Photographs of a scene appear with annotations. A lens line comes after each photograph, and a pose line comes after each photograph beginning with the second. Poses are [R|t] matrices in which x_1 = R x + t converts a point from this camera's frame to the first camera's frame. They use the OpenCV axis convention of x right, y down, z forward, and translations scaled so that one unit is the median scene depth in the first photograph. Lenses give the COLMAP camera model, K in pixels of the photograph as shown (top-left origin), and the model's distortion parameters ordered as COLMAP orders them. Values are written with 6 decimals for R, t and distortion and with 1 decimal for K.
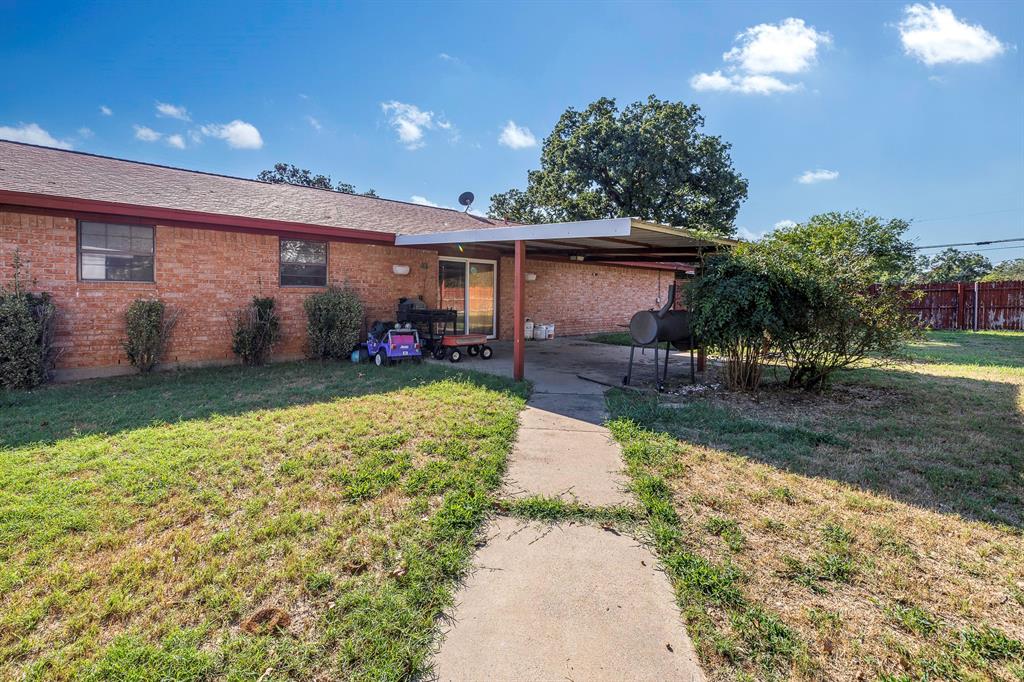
lens RADIAL K [[450.2, 0, 514.1], [0, 450.2, 303.6], [0, 0, 1]] dist [0.001426, -0.000018]
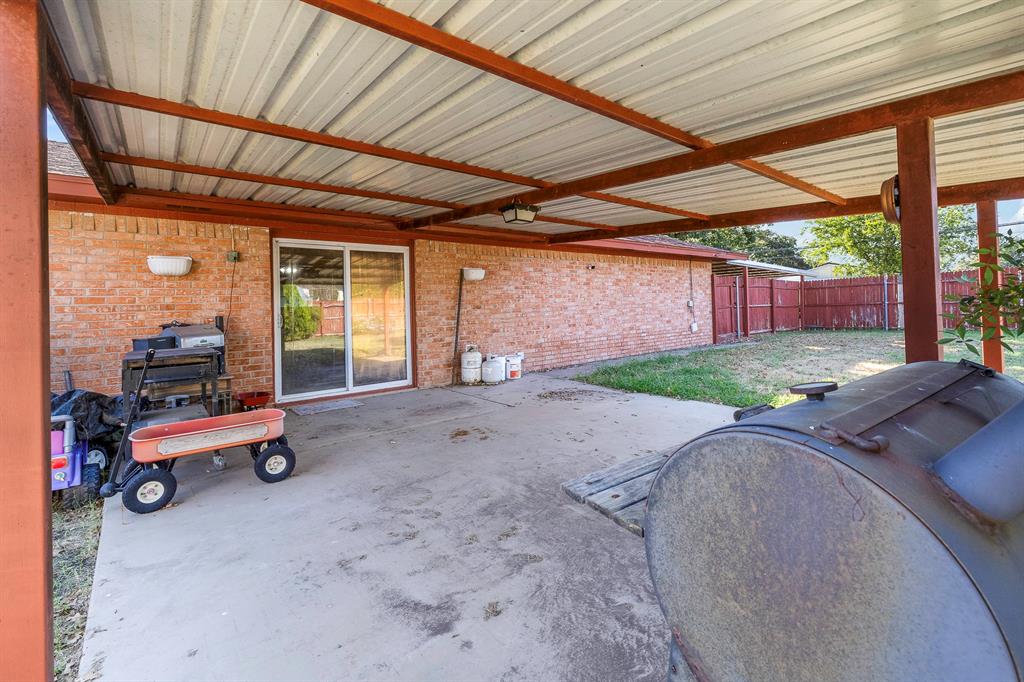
lens RADIAL K [[452.2, 0, 512.5], [0, 452.2, 314.5], [0, 0, 1]] dist [0.000838, 0.000068]
pose [[0.998320, -0.045246, -0.036205, 0.134486], [0.045232, 0.998976, -0.001216, -0.005091], [0.036223, -0.000423, 0.999344, 0.545435]]
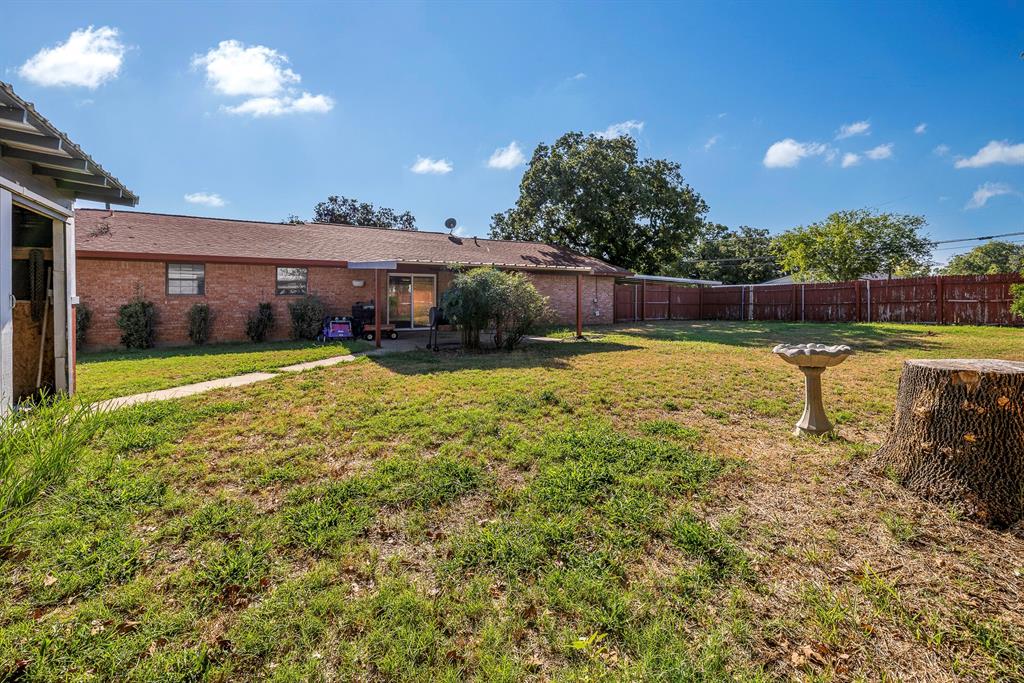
lens RADIAL K [[448.3, 0, 516.7], [0, 448.3, 295.2], [0, 0, 1]] dist [-0.001055, -0.000128]
pose [[0.986822, -0.016827, -0.160930, 0.538986], [0.012919, 0.999597, -0.025296, 0.011033], [0.161291, 0.022884, 0.986642, -0.423908]]
